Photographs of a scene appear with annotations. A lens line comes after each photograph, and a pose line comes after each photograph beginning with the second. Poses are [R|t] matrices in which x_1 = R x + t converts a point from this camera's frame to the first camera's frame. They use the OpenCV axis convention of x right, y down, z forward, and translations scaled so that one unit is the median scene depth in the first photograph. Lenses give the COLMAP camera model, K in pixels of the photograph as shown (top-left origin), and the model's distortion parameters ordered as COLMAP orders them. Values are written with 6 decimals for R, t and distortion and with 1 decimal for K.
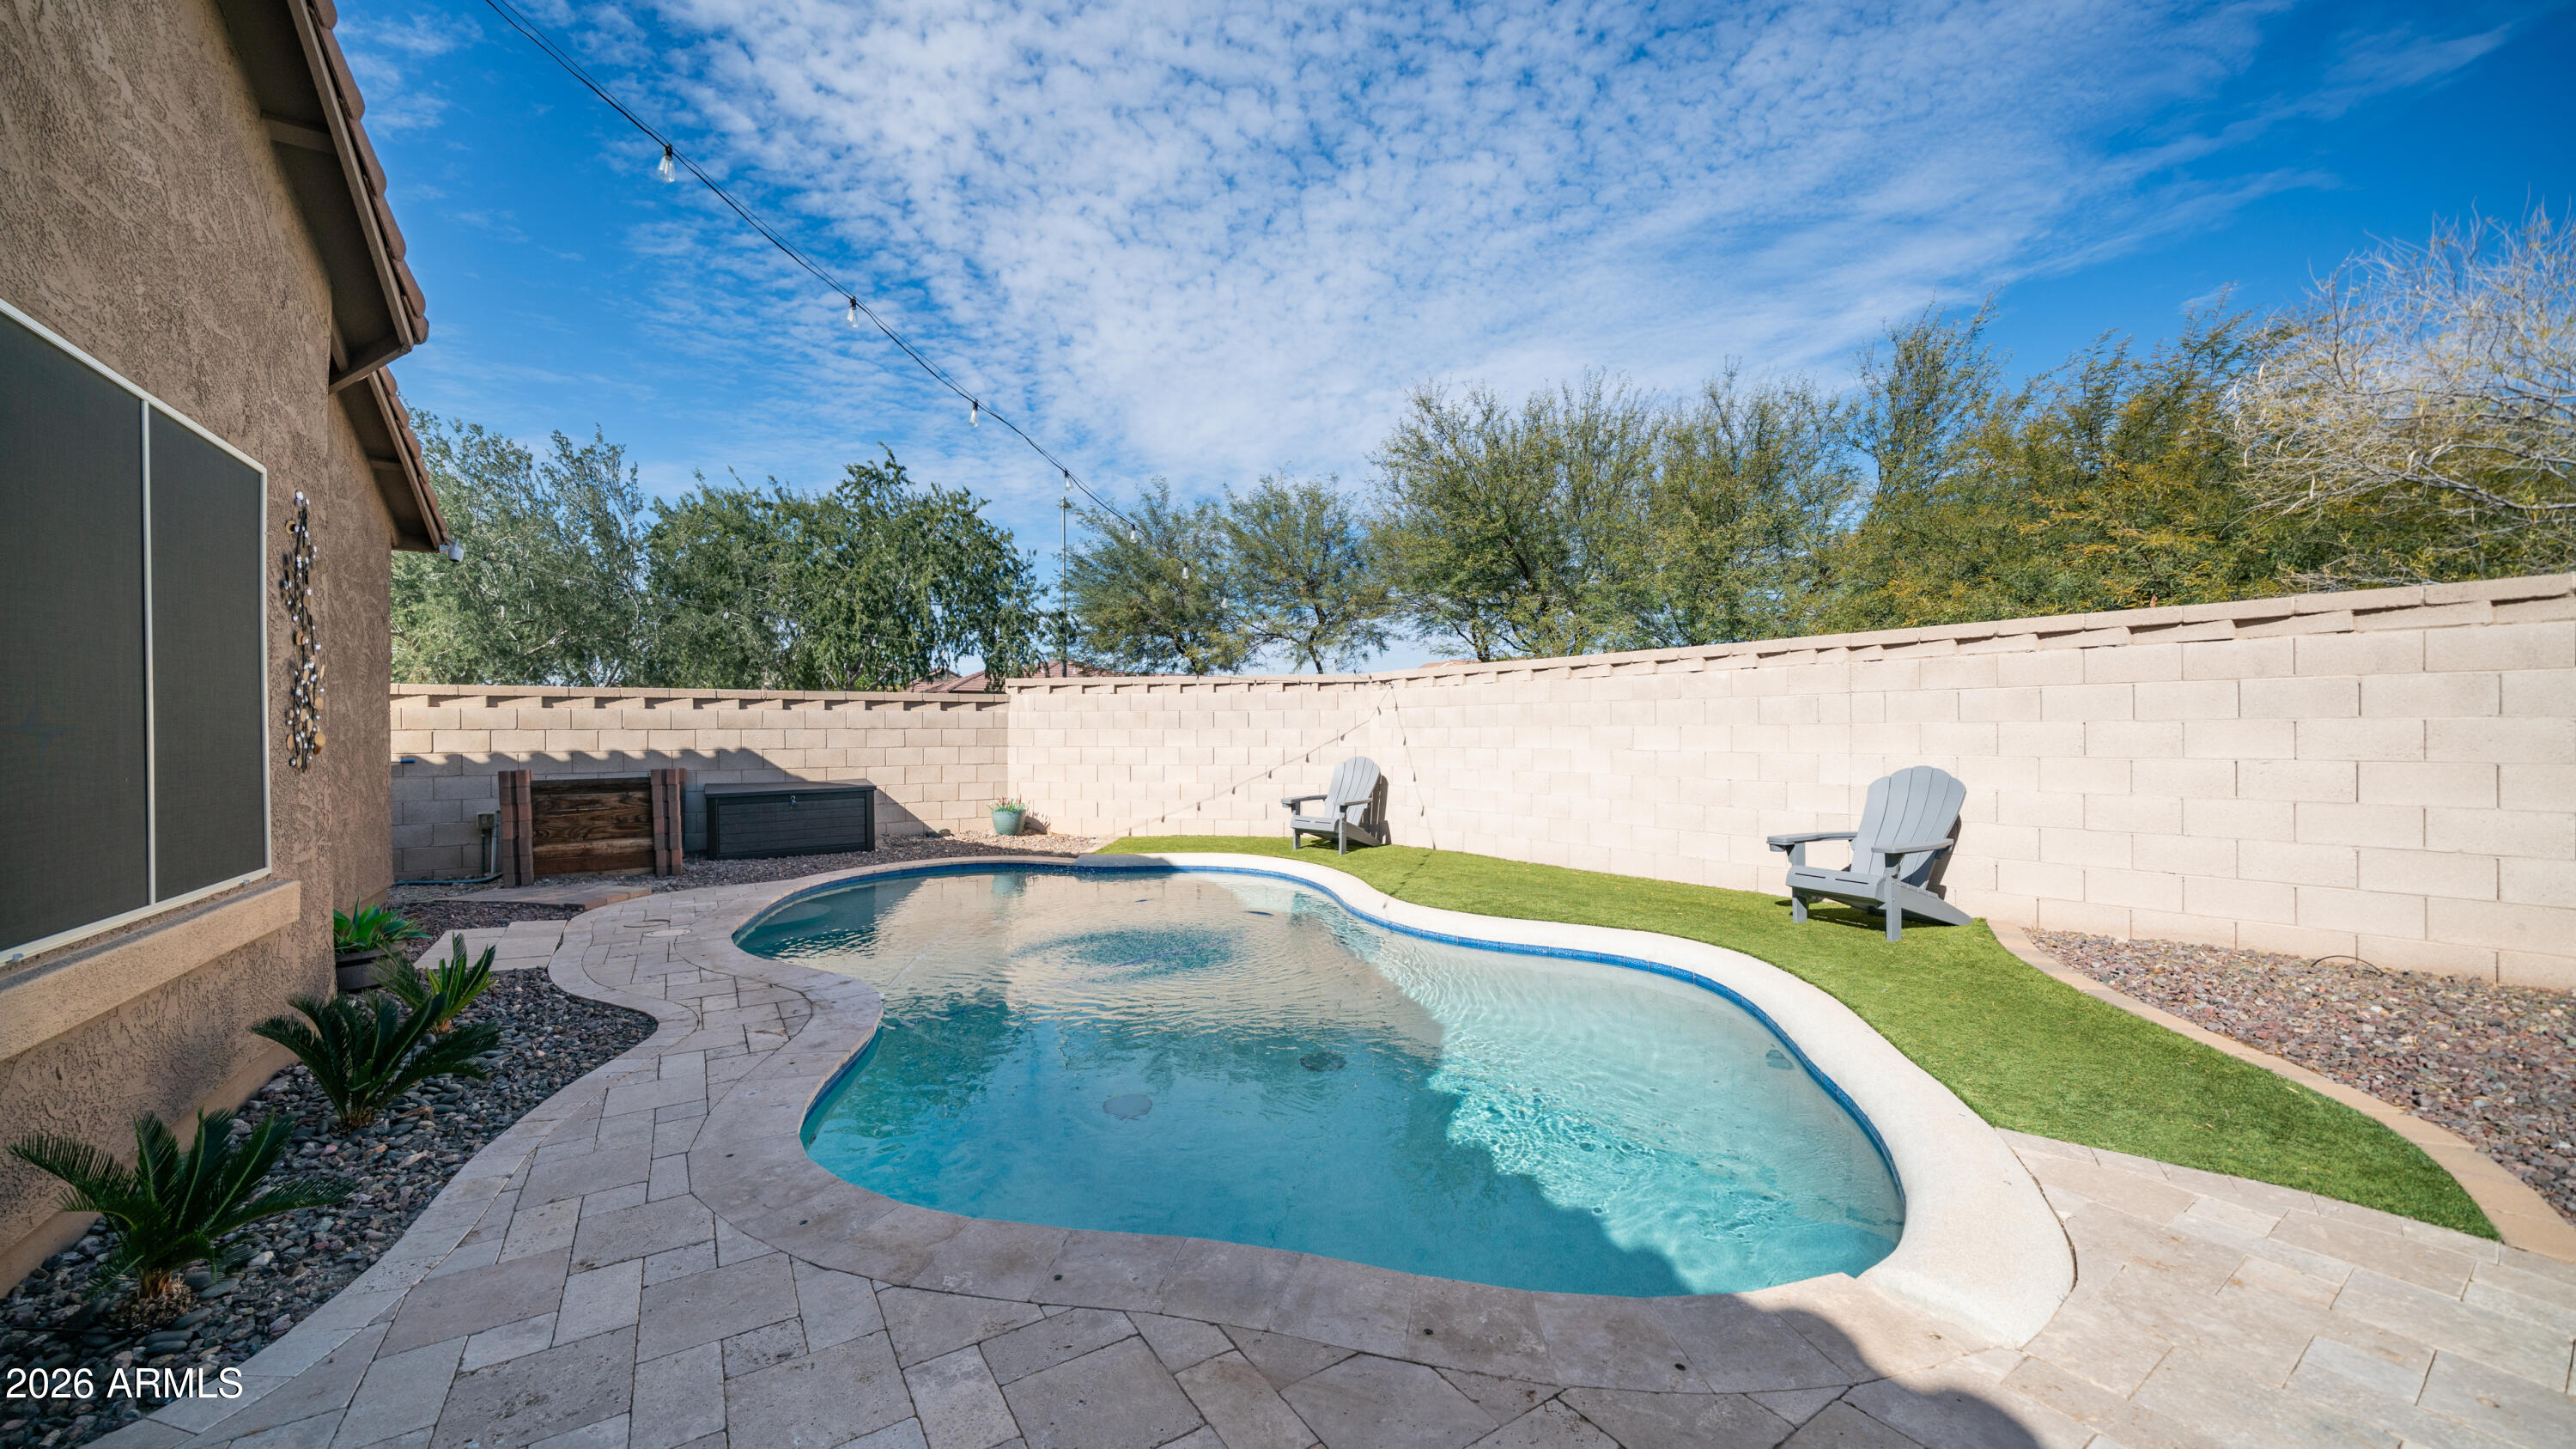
lens RADIAL K [[921.5, 0, 1296.1], [0, 921.5, 696.0], [0, 0, 1]] dist [-0.001643, 0.000169]
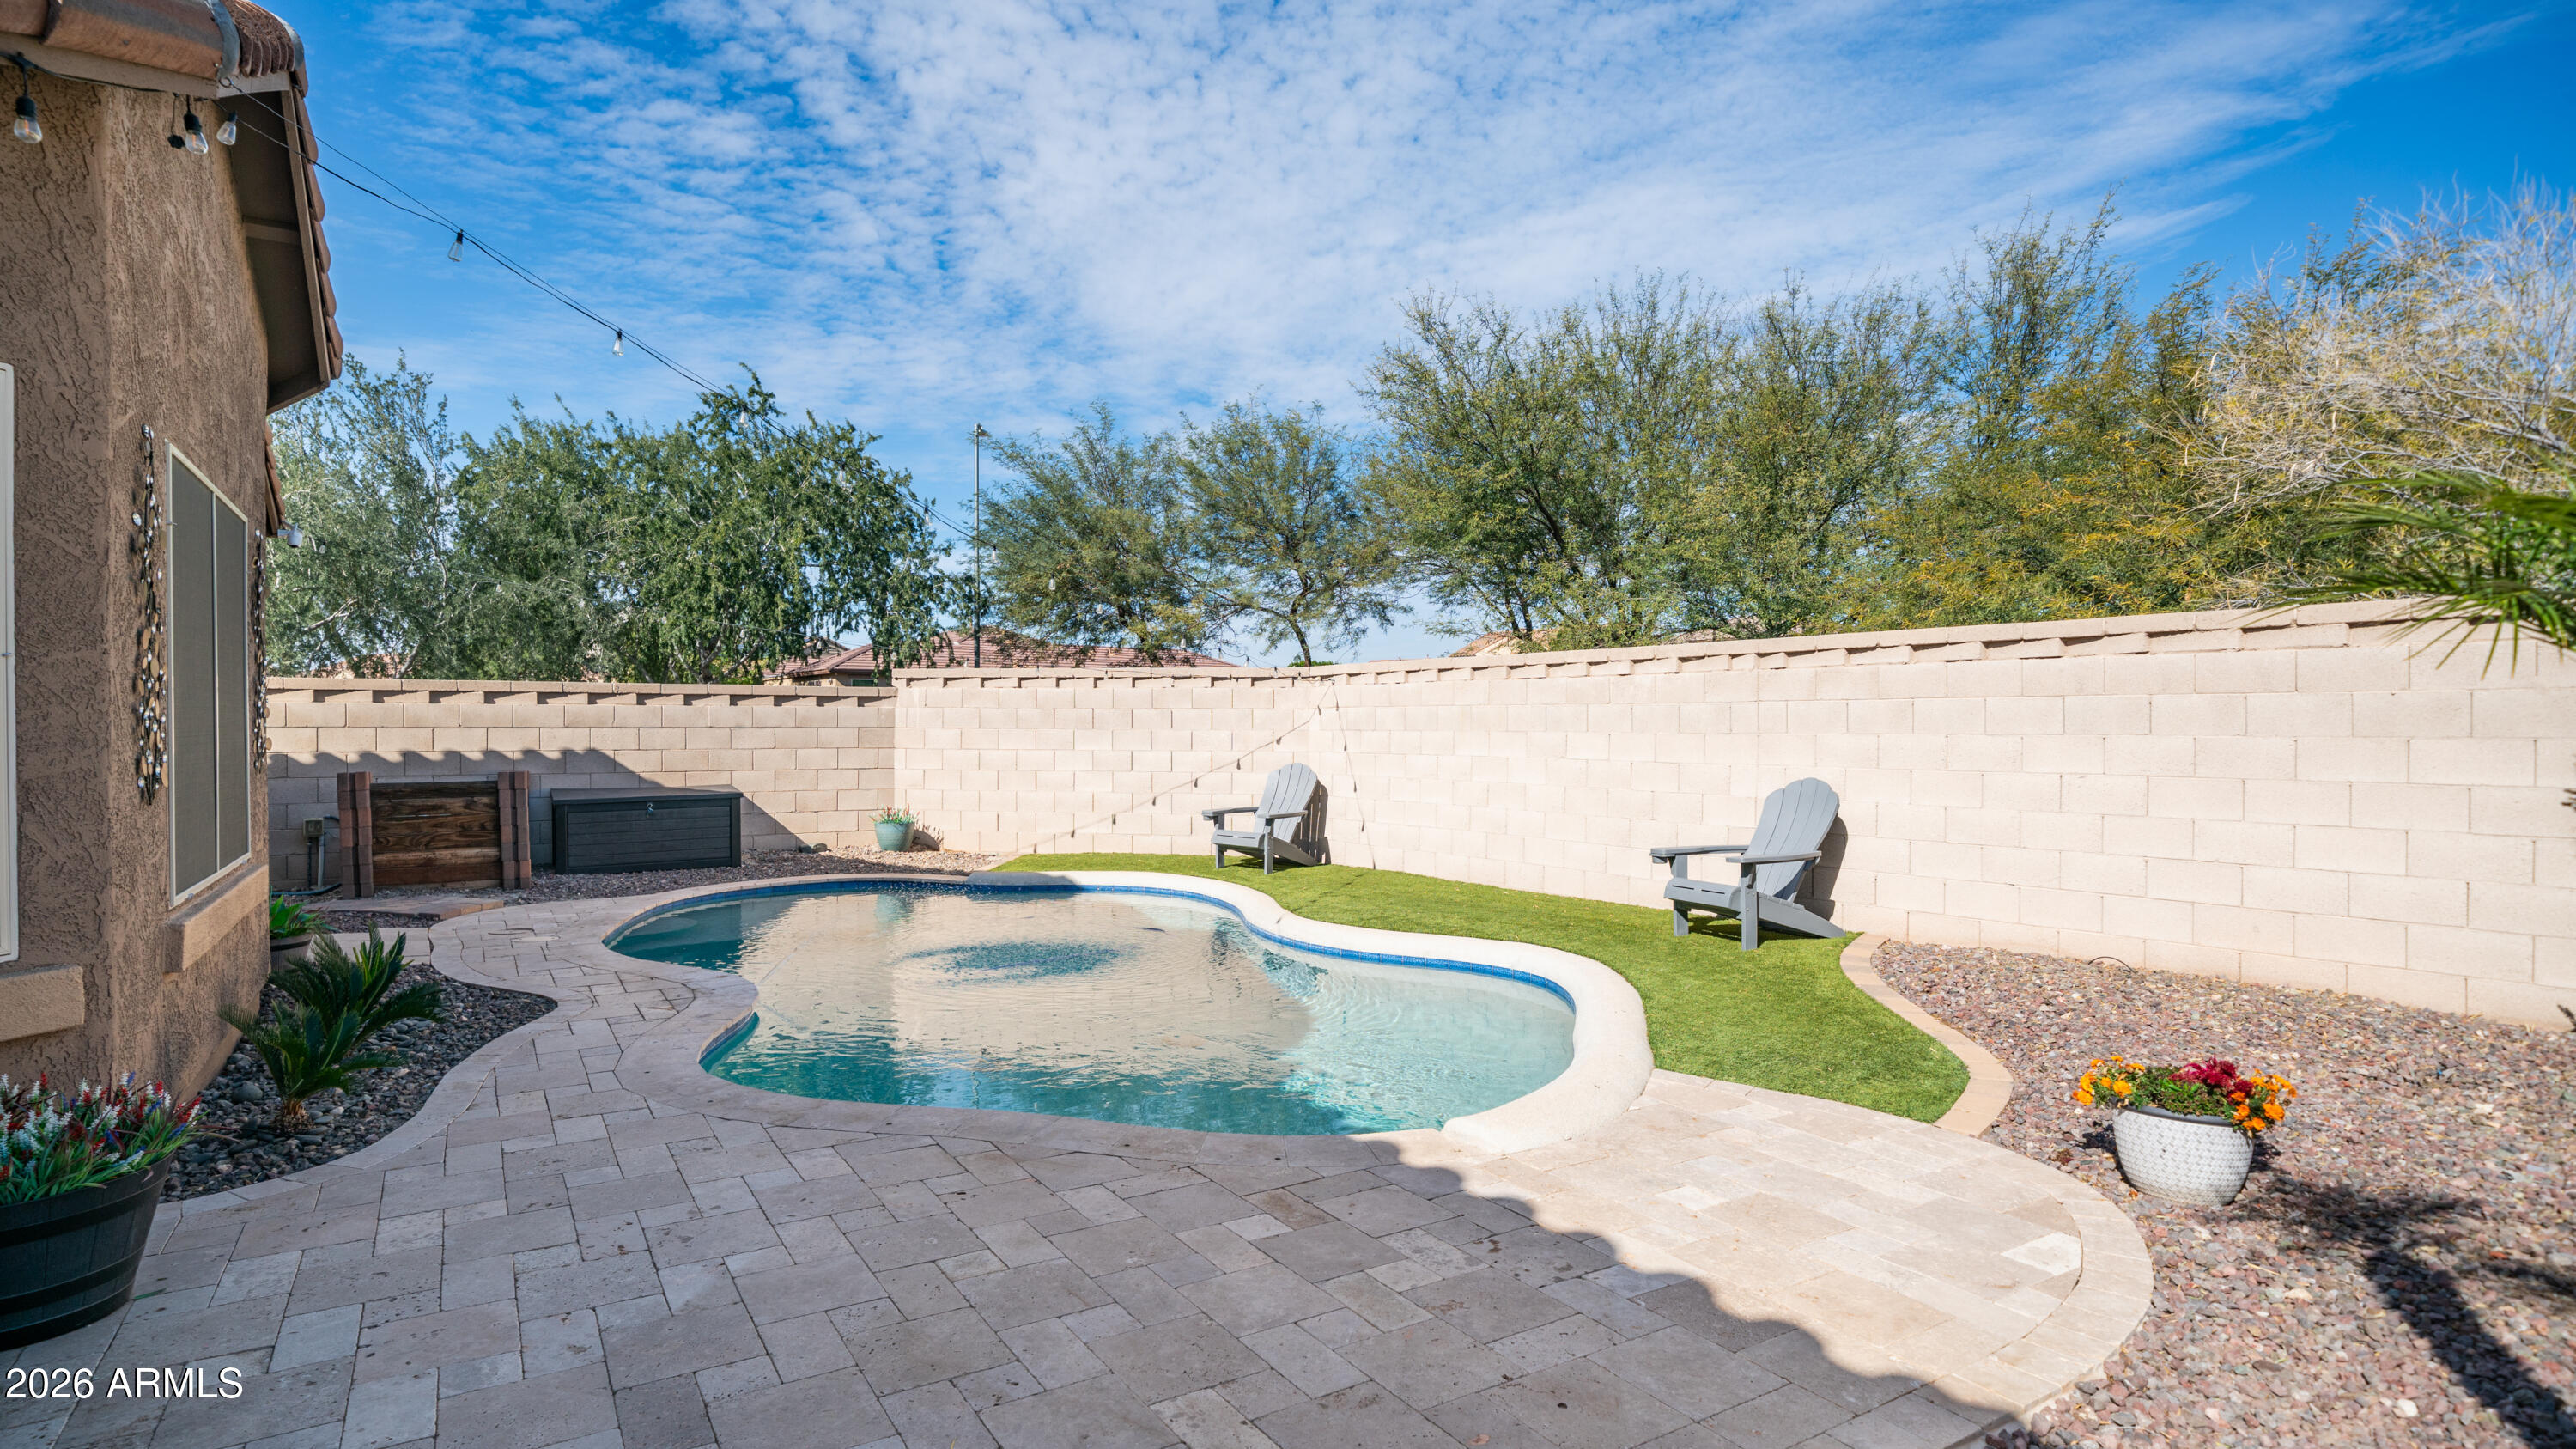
lens RADIAL K [[1286.6, 0, 1288.0], [0, 1286.6, 724.5], [0, 0, 1]] dist [0.005192, -0.000534]
pose [[0.999785, 0.006746, -0.019591, 0.087010], [-0.006004, 0.999273, 0.037654, -0.016531], [0.019831, -0.037529, 0.999099, -0.212571]]
